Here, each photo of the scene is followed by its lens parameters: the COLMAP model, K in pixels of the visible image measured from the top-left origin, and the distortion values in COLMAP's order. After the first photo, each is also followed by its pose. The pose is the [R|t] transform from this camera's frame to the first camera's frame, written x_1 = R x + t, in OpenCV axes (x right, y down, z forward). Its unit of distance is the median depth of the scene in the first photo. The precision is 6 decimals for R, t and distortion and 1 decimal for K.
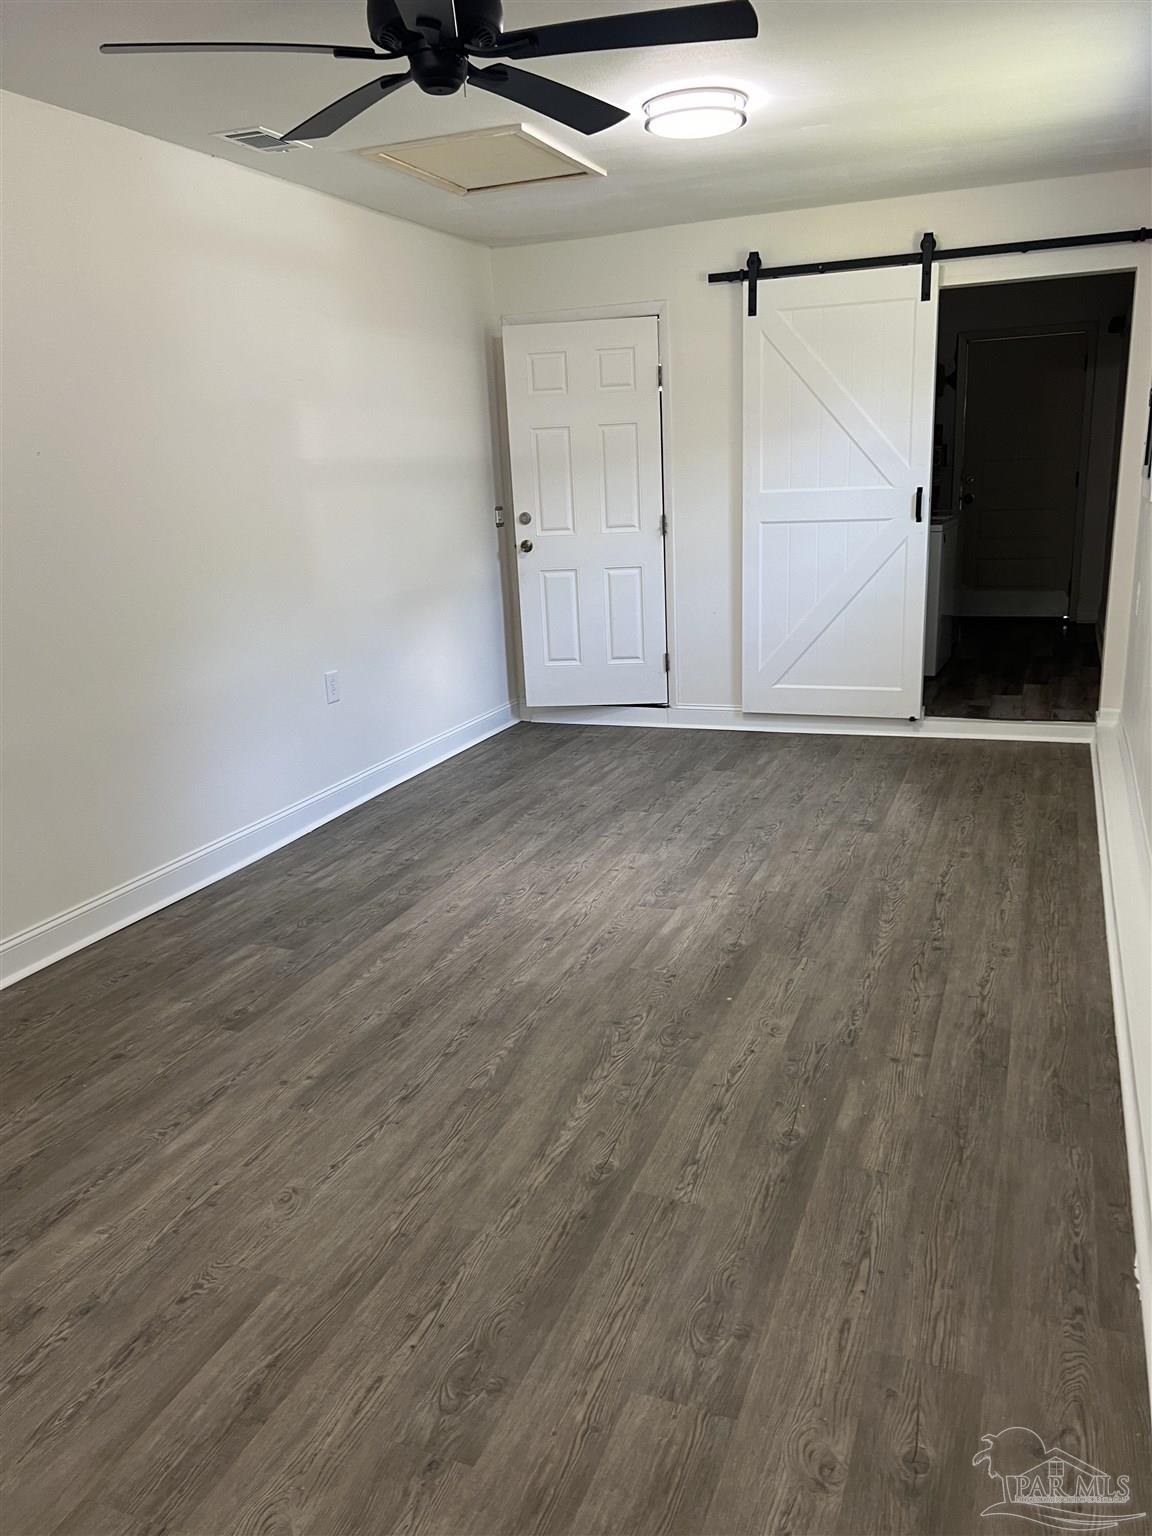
lens RADIAL K [[1148.6, 0, 578.8], [0, 1148.6, 776.2], [0, 0, 1]] dist [-0.089448, -0.007792]
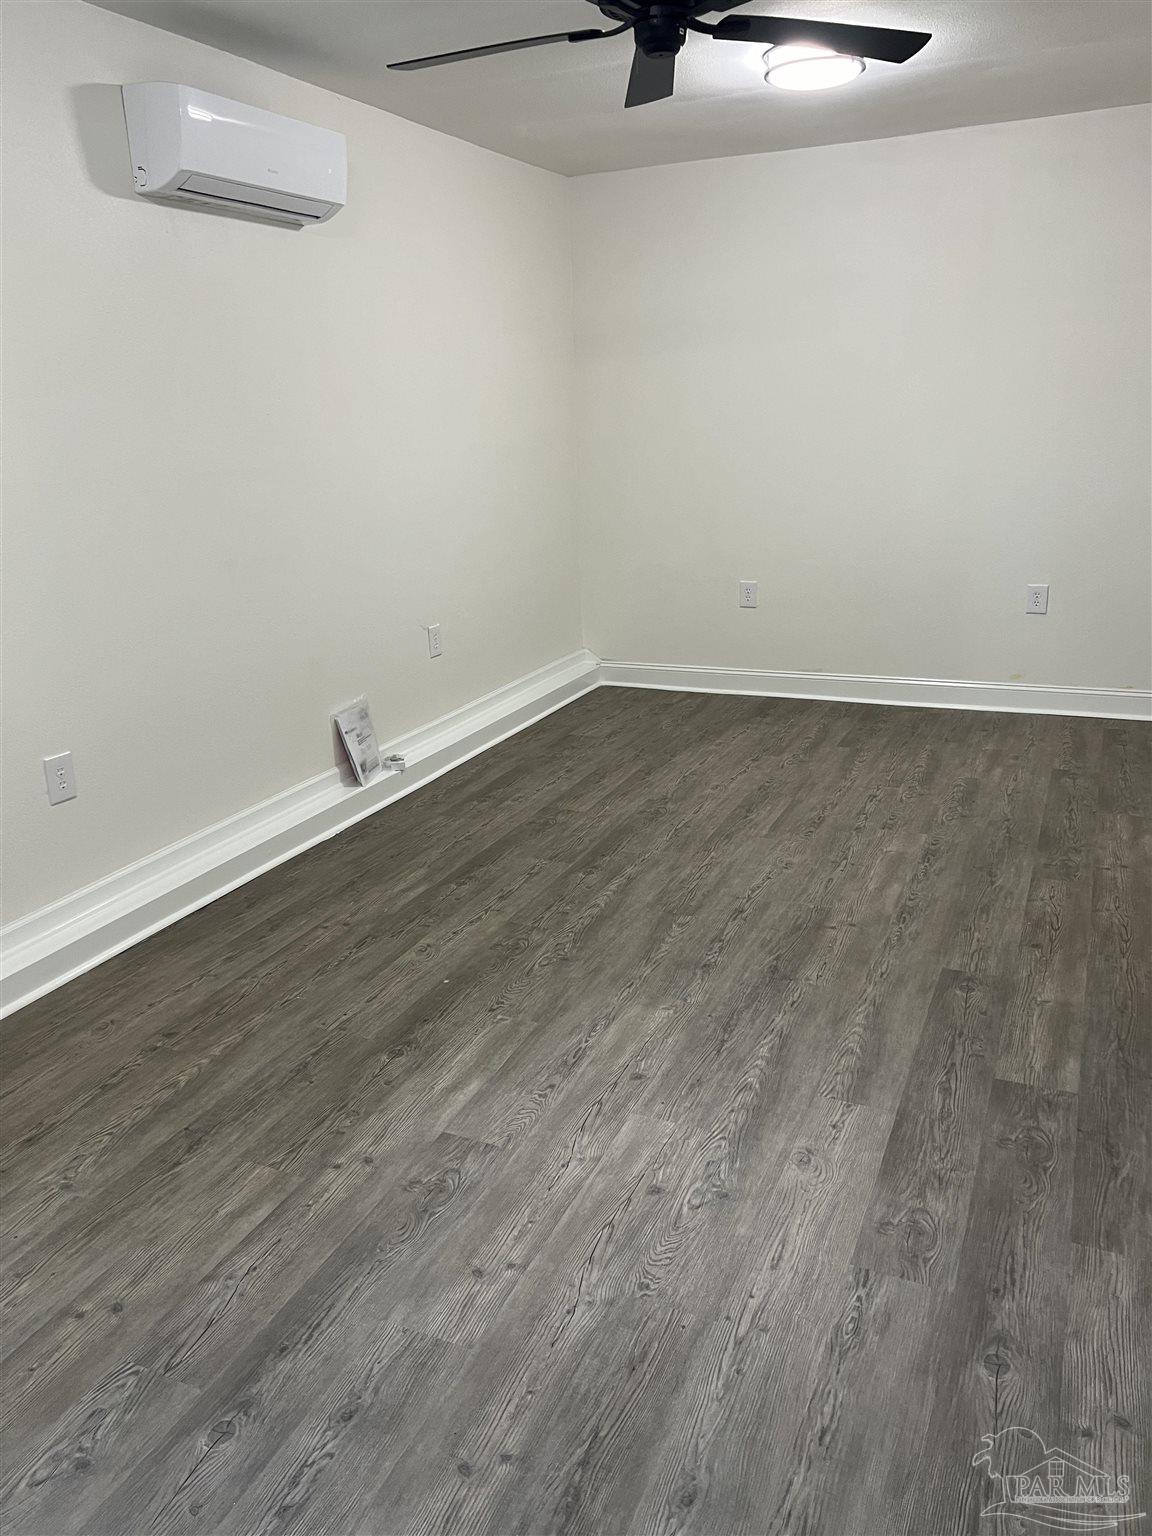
lens RADIAL K [[1148.6, 0, 570.0], [0, 1148.6, 762.2], [0, 0, 1]] dist [-0.089448, -0.007792]
pose [[-0.996052, 0.060255, 0.065189, -0.048818], [0.085479, 0.849155, 0.521181, -0.464104], [-0.023952, 0.524696, -0.850953, 1.727343]]
